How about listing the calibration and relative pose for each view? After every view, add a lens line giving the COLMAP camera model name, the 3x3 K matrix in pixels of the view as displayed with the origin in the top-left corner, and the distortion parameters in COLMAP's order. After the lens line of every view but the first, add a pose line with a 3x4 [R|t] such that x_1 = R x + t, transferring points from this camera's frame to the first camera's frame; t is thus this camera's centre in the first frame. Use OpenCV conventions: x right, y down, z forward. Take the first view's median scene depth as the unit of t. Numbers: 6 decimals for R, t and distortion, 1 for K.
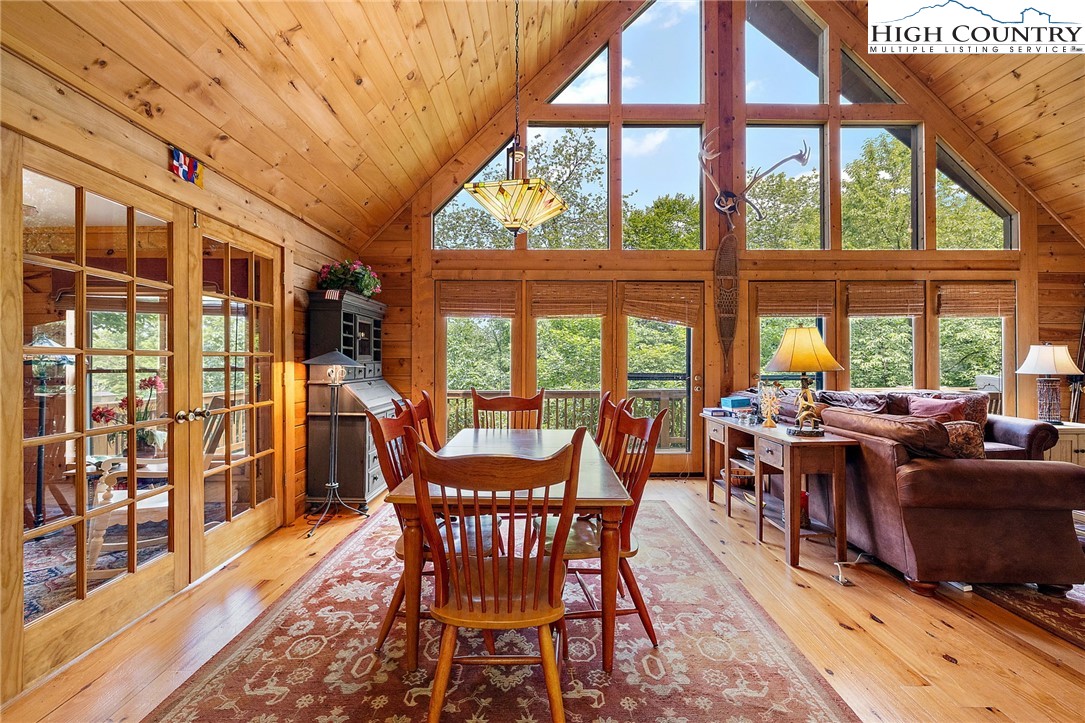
lens RADIAL K [[457.1, 0, 537.7], [0, 457.1, 364.7], [0, 0, 1]] dist [0.001639, 0.000840]
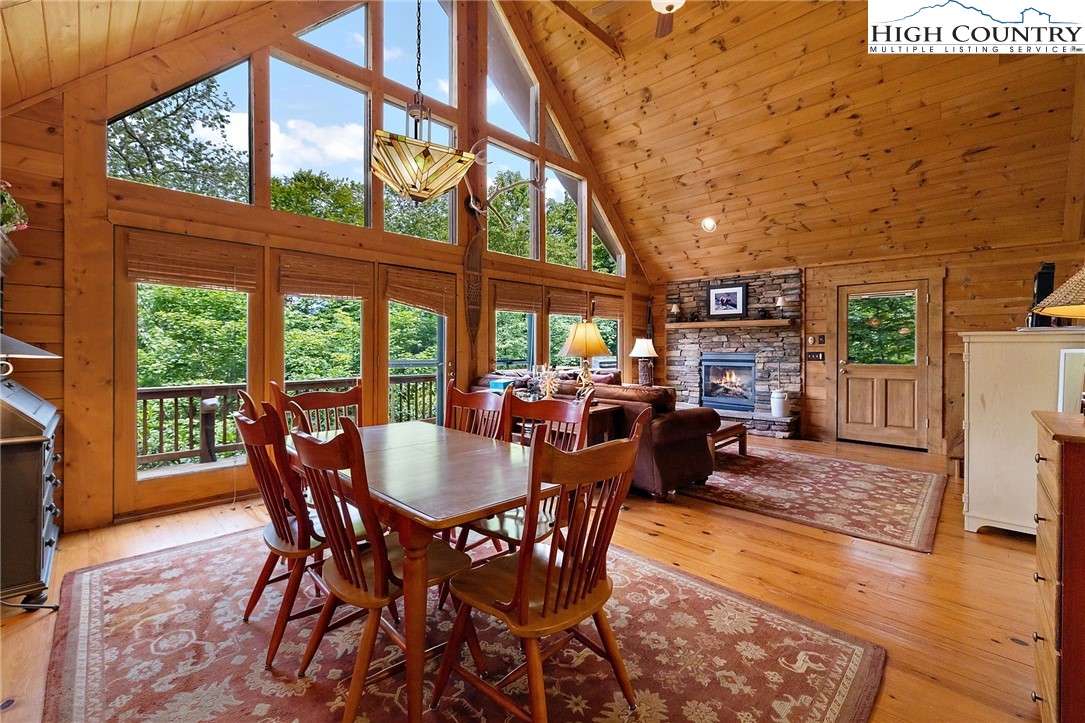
lens RADIAL K [[457.1, 0, 533.6], [0, 457.1, 354.4], [0, 0, 1]] dist [0.001639, 0.000840]
pose [[0.713603, -0.007096, 0.700515, -0.259988], [0.004237, 0.999974, 0.005812, 0.000067], [-0.700538, -0.001179, 0.713614, 0.109156]]
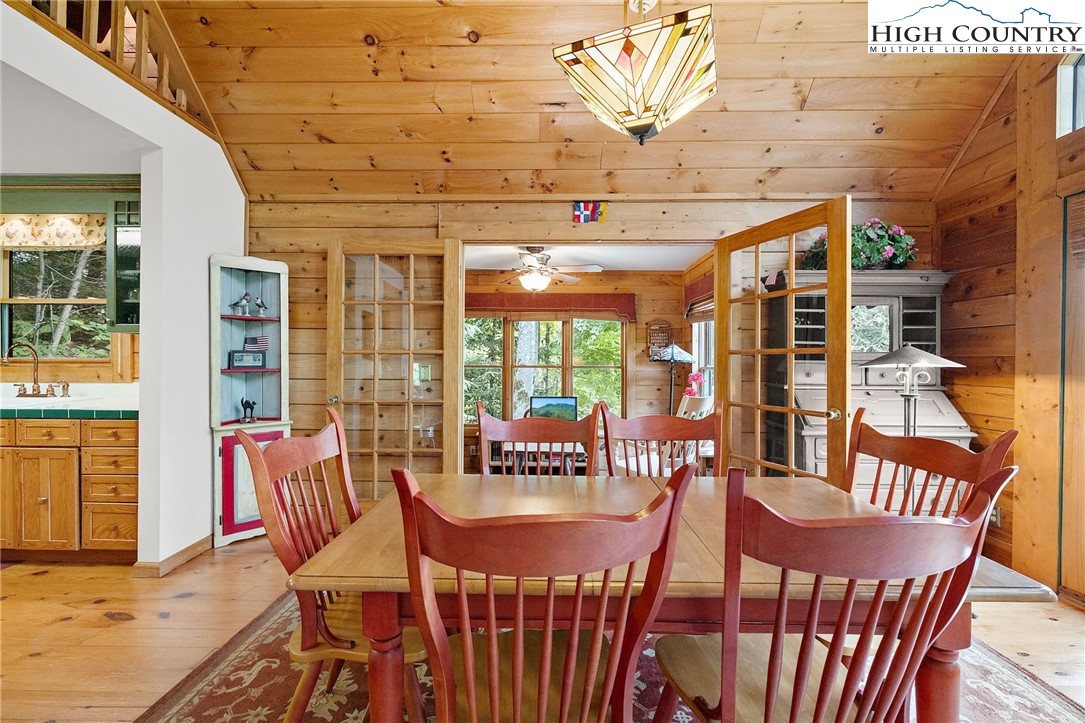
lens RADIAL K [[457.1, 0, 542.0], [0, 457.1, 361.8], [0, 0, 1]] dist [0.001639, 0.000840]
pose [[-0.016605, 0.002109, -0.999860, 0.282763], [-0.018622, 0.999824, 0.002418, 0.001267], [0.999689, 0.018659, -0.016563, 0.452976]]
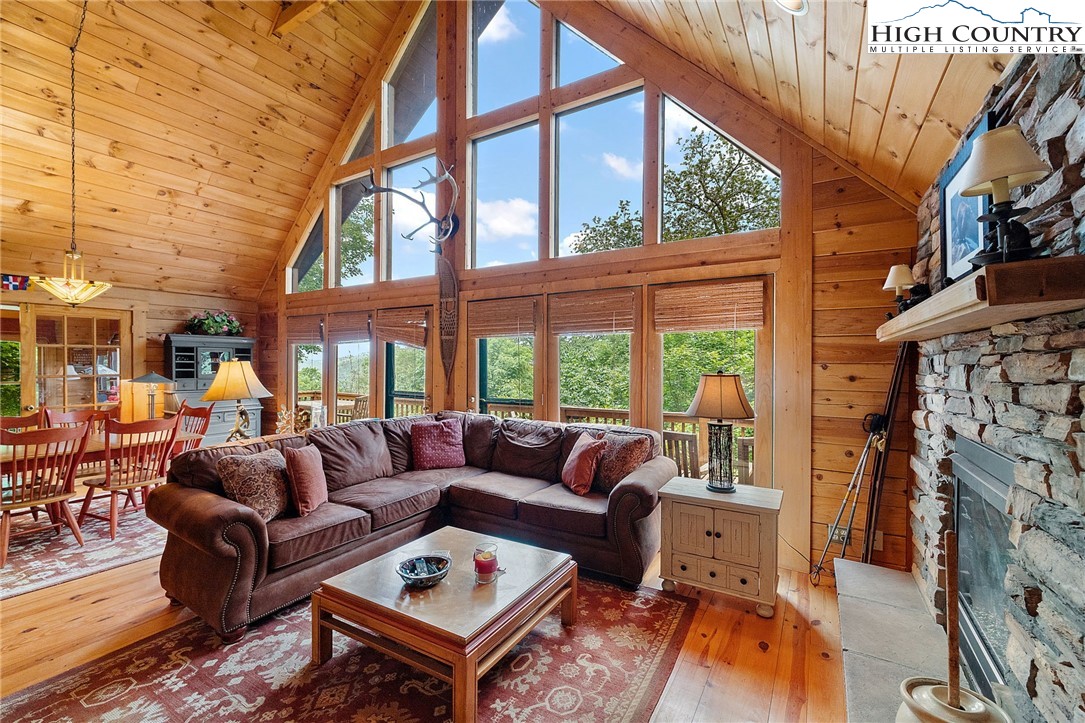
lens RADIAL K [[457.1, 0, 533.0], [0, 457.1, 364.3], [0, 0, 1]] dist [0.001639, 0.000840]
pose [[0.847851, 0.004210, -0.530218, 1.097748], [-0.010444, 0.999907, -0.008760, -0.043261], [0.530131, 0.012965, 0.847816, 0.255705]]
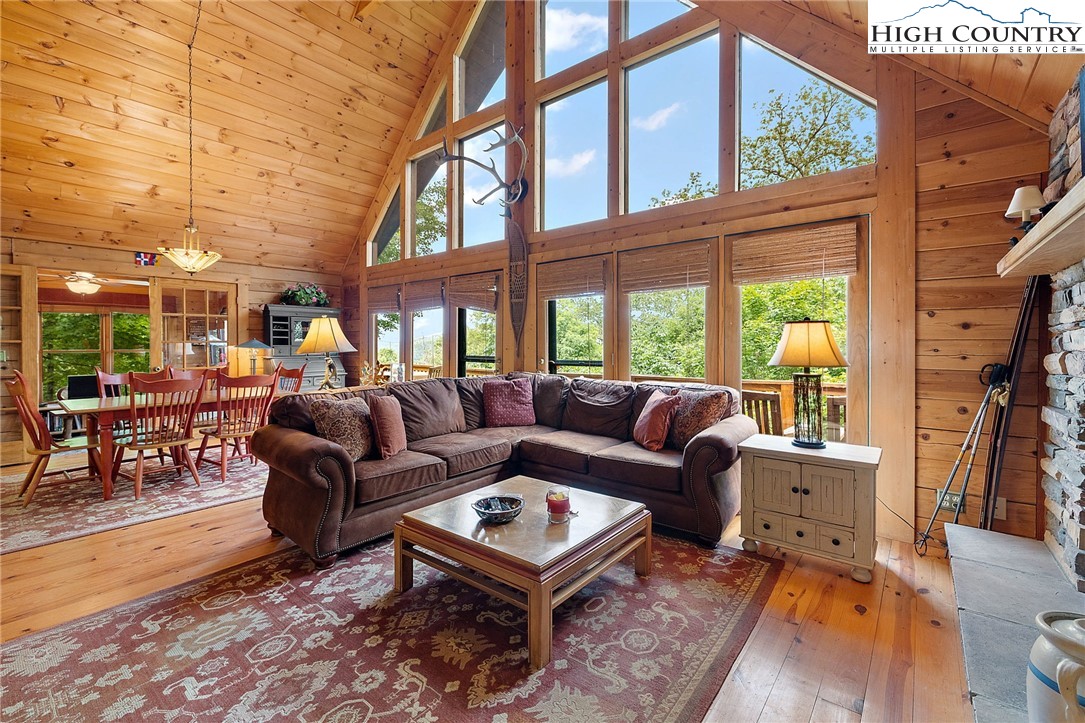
lens RADIAL K [[457.1, 0, 537.0], [0, 457.1, 344.5], [0, 0, 1]] dist [0.001639, 0.000840]
pose [[0.767603, 0.000211, -0.640926, 1.093045], [-0.007074, 0.999942, -0.008143, -0.002860], [0.640887, 0.010784, 0.767560, 0.253688]]
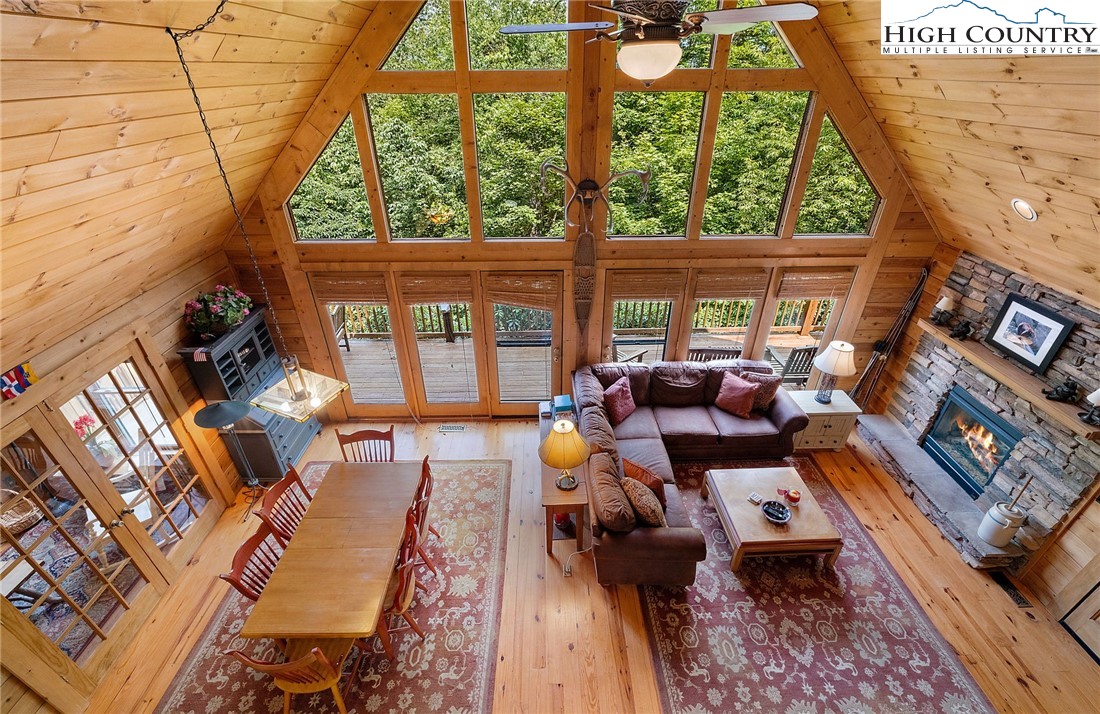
lens RADIAL K [[466.8, 0, 547.7], [0, 466.8, 368.4], [0, 0, 1]] dist [-0.003532, 0.002955]
pose [[0.999864, -0.015233, 0.006280, 0.318245], [0.009701, 0.852334, 0.522909, -0.552268], [-0.013318, -0.522777, 0.852366, -0.025773]]
